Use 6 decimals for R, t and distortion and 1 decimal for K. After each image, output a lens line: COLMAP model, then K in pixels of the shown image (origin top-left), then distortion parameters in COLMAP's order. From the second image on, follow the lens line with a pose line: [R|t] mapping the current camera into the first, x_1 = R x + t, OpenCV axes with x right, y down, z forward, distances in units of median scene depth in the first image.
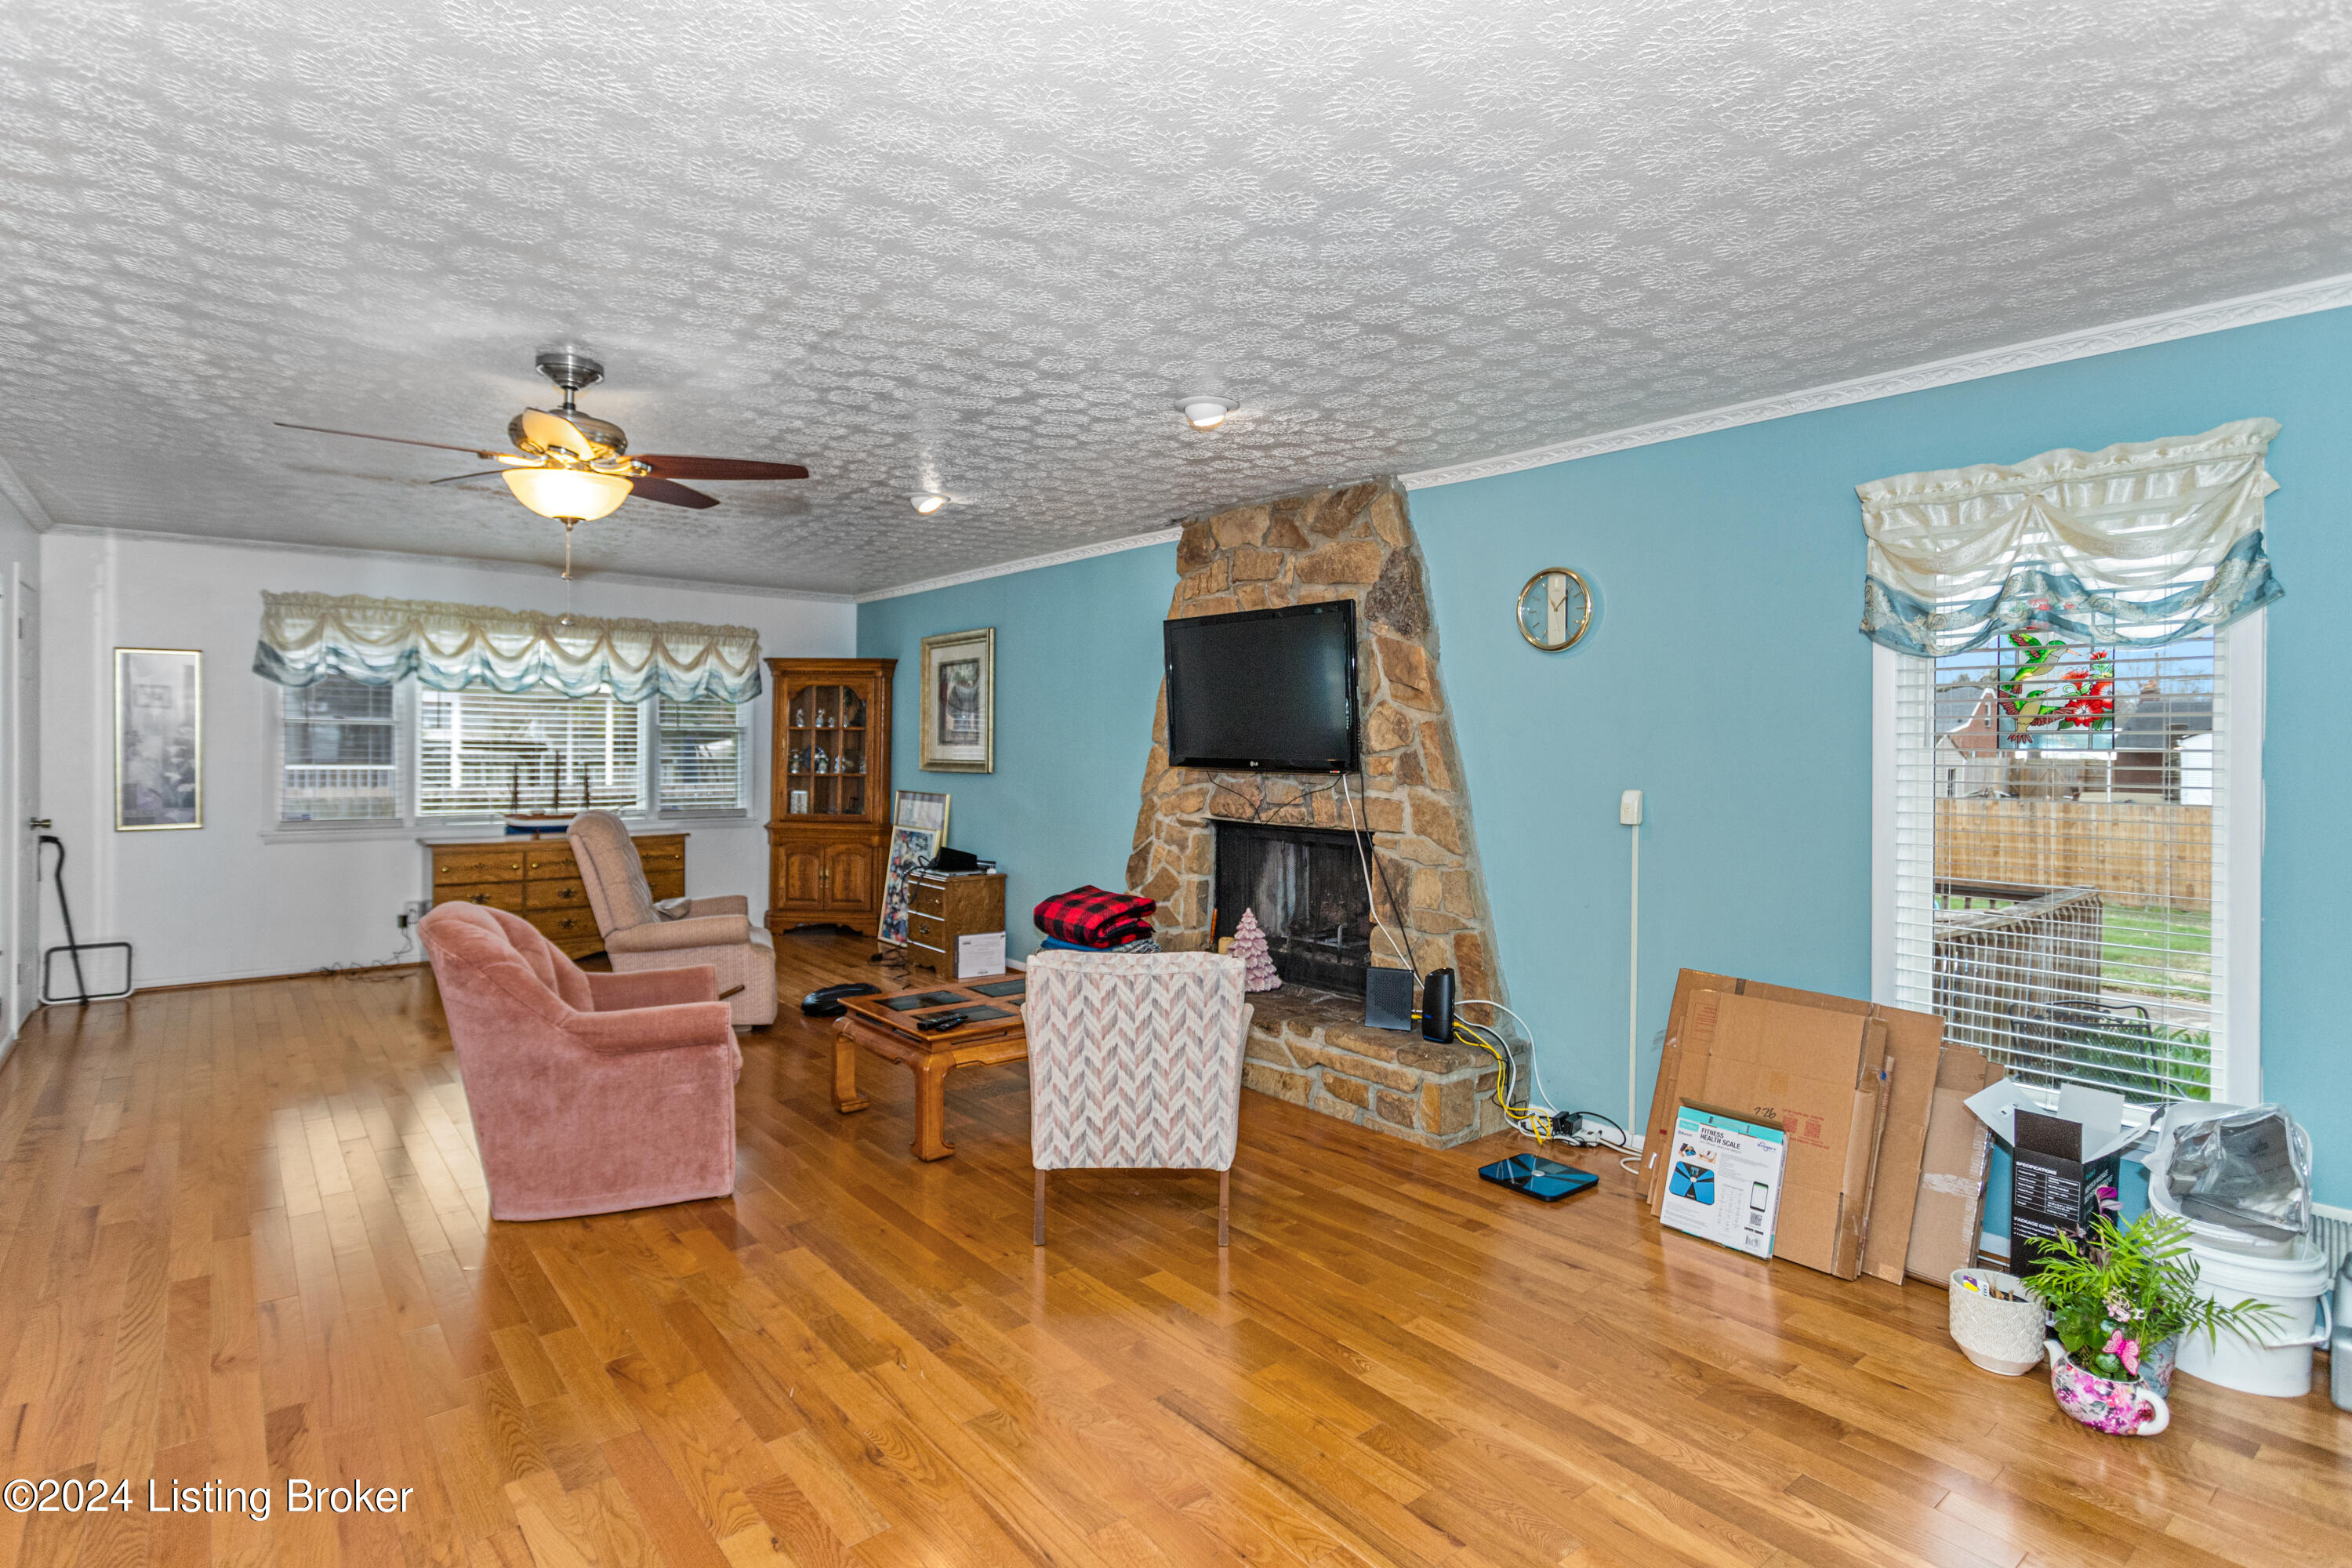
lens RADIAL K [[1179.3, 0, 1176.4], [0, 1179.3, 755.2], [0, 0, 1]] dist [0.002393, 0.000658]
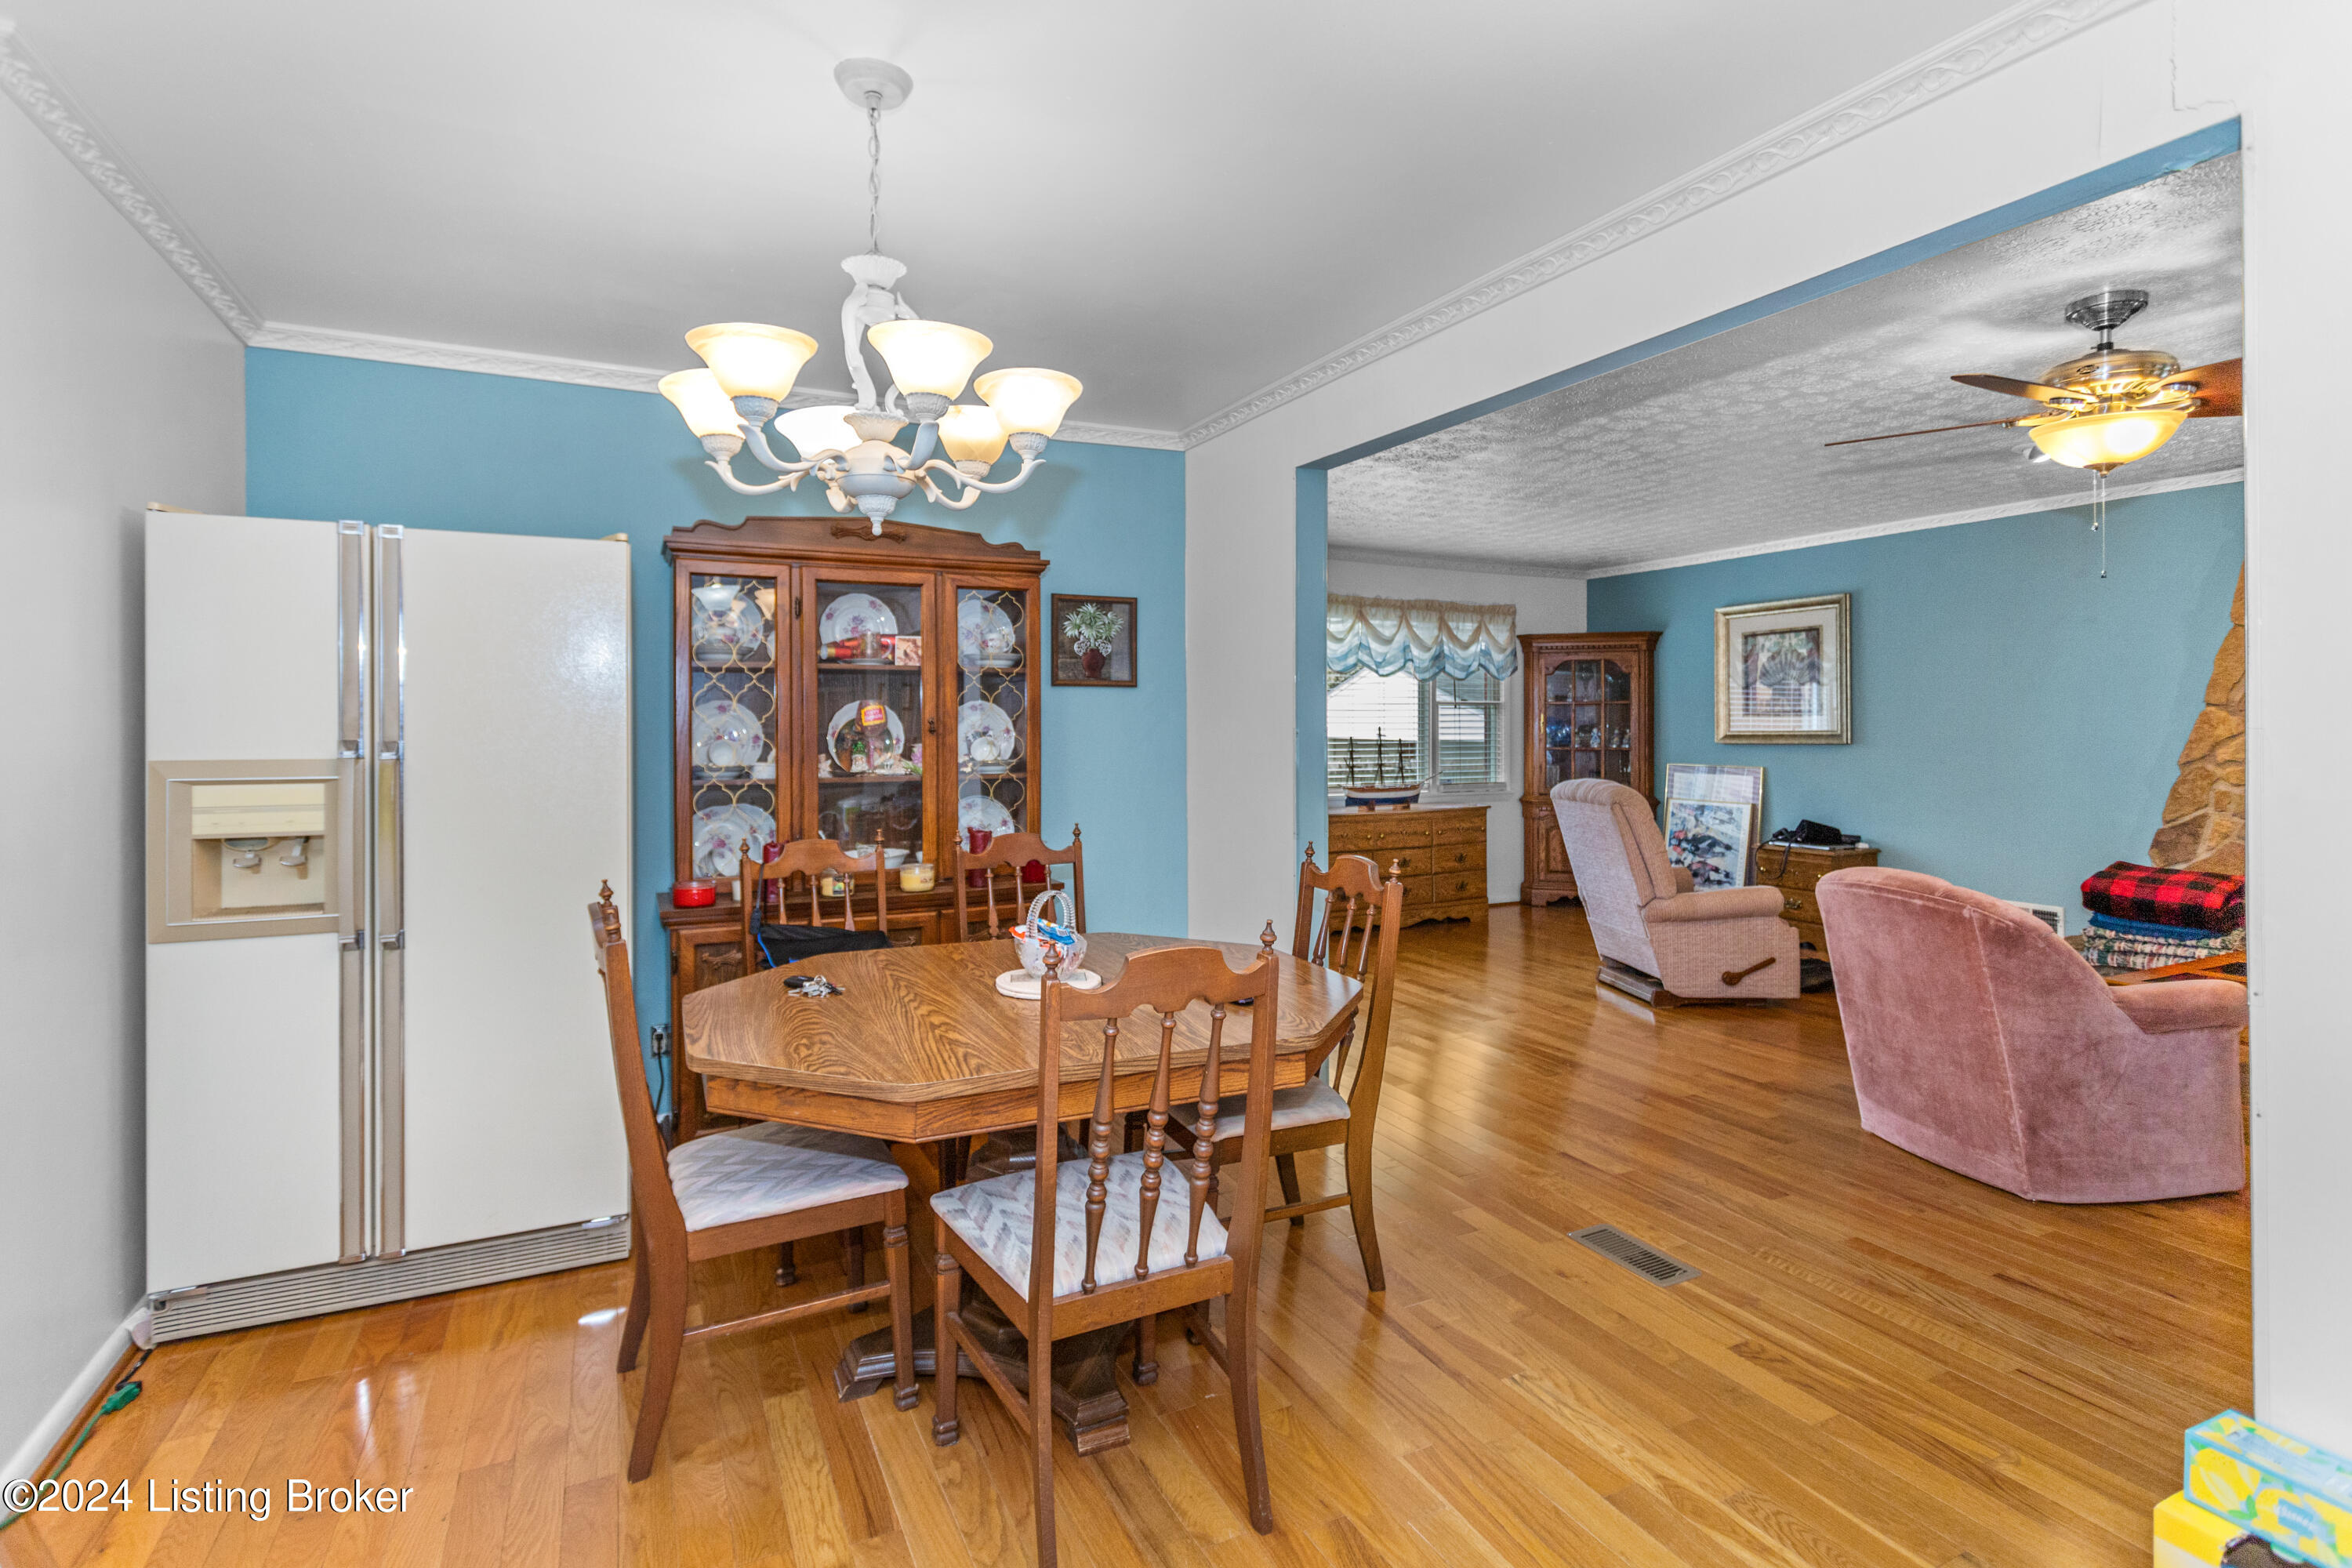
lens RADIAL K [[1138.5, 0, 1174.4], [0, 1138.5, 730.7], [0, 0, 1]] dist [0.002723, 0.000529]
pose [[0.973507, -0.011011, -0.228394, -0.453910], [0.009601, 0.999927, -0.007287, 0.005621], [0.228457, 0.004901, 0.973542, -0.027520]]
